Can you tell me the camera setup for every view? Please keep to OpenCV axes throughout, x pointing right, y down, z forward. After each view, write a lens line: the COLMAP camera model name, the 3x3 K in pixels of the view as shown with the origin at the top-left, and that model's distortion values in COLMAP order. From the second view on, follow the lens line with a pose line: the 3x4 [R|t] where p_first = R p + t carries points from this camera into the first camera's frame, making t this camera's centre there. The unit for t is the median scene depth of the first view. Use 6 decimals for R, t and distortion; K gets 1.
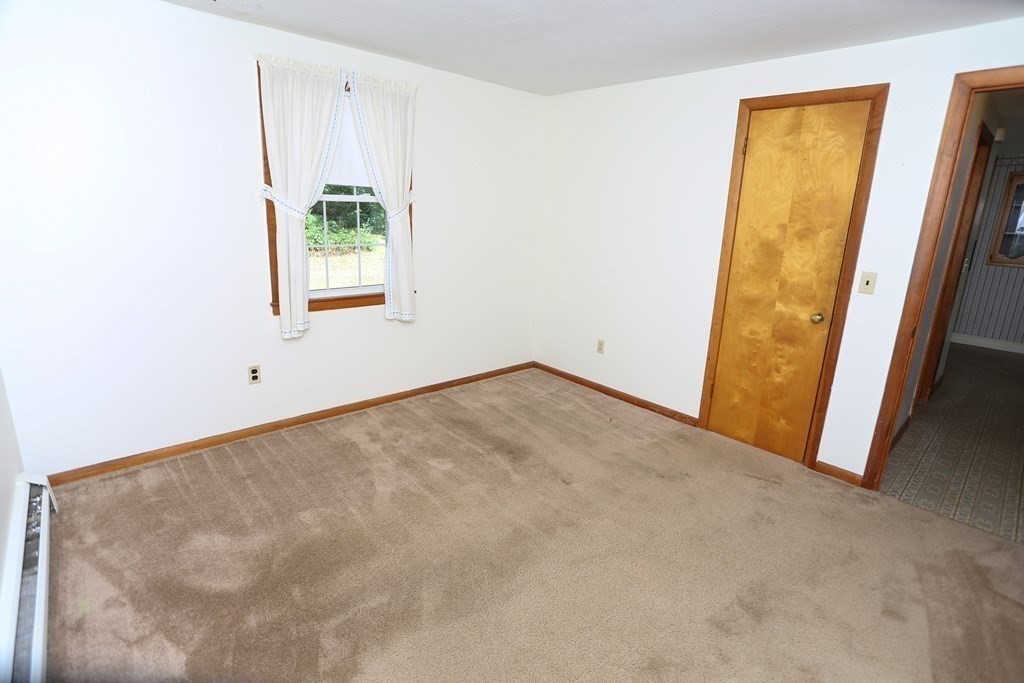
lens RADIAL K [[490.7, 0, 517.4], [0, 490.7, 331.7], [0, 0, 1]] dist [-0.058684, 0.028717]
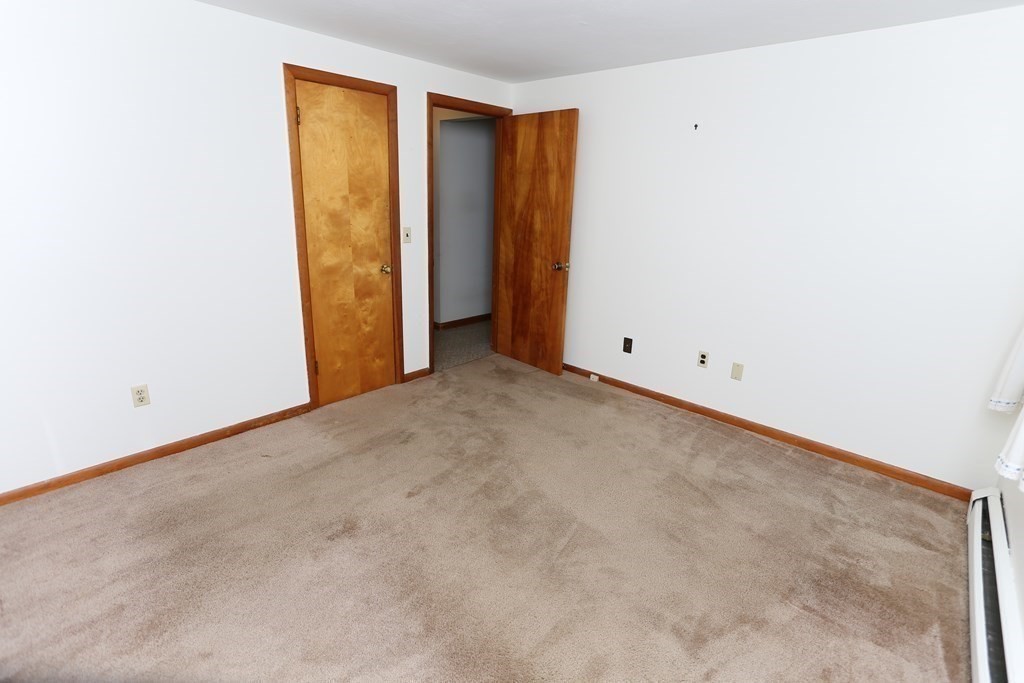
lens RADIAL K [[490.7, 0, 517.4], [0, 490.7, 331.7], [0, 0, 1]] dist [-0.058684, 0.028717]
pose [[-0.090540, -0.318265, 0.943668, -0.613865], [0.202795, 0.921814, 0.330352, -0.214607], [-0.975026, 0.221282, -0.018918, 0.681205]]
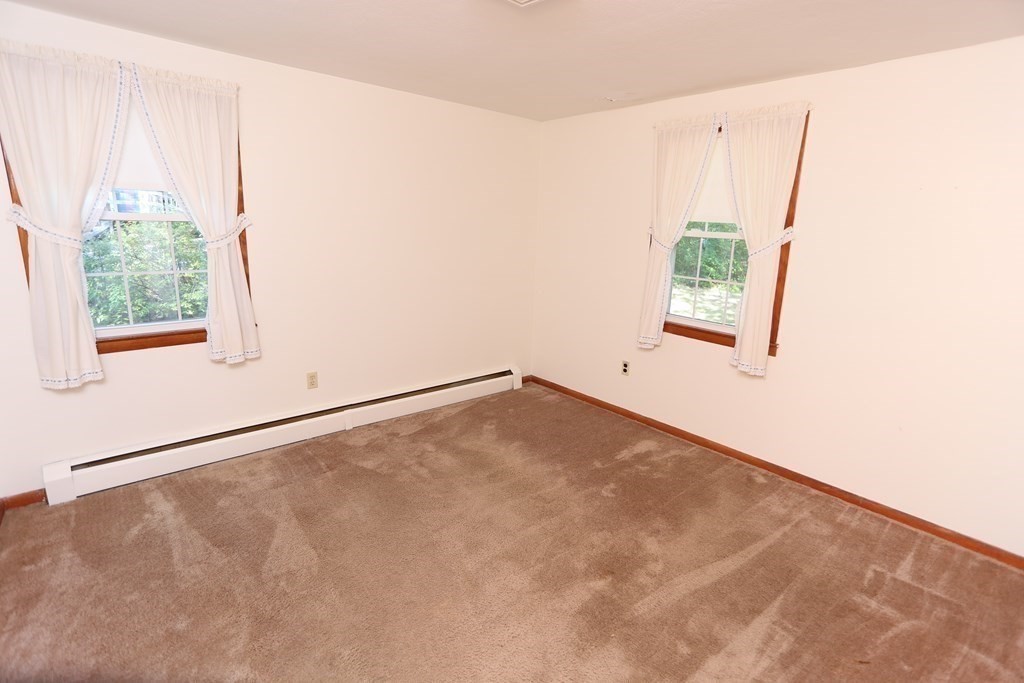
lens RADIAL K [[490.7, 0, 517.4], [0, 490.7, 331.7], [0, 0, 1]] dist [-0.058684, 0.028717]
pose [[-0.021258, 0.174144, -0.984491, 0.739712], [-0.278615, 0.944672, 0.173117, -0.150016], [0.960168, 0.277974, 0.028437, 0.659550]]
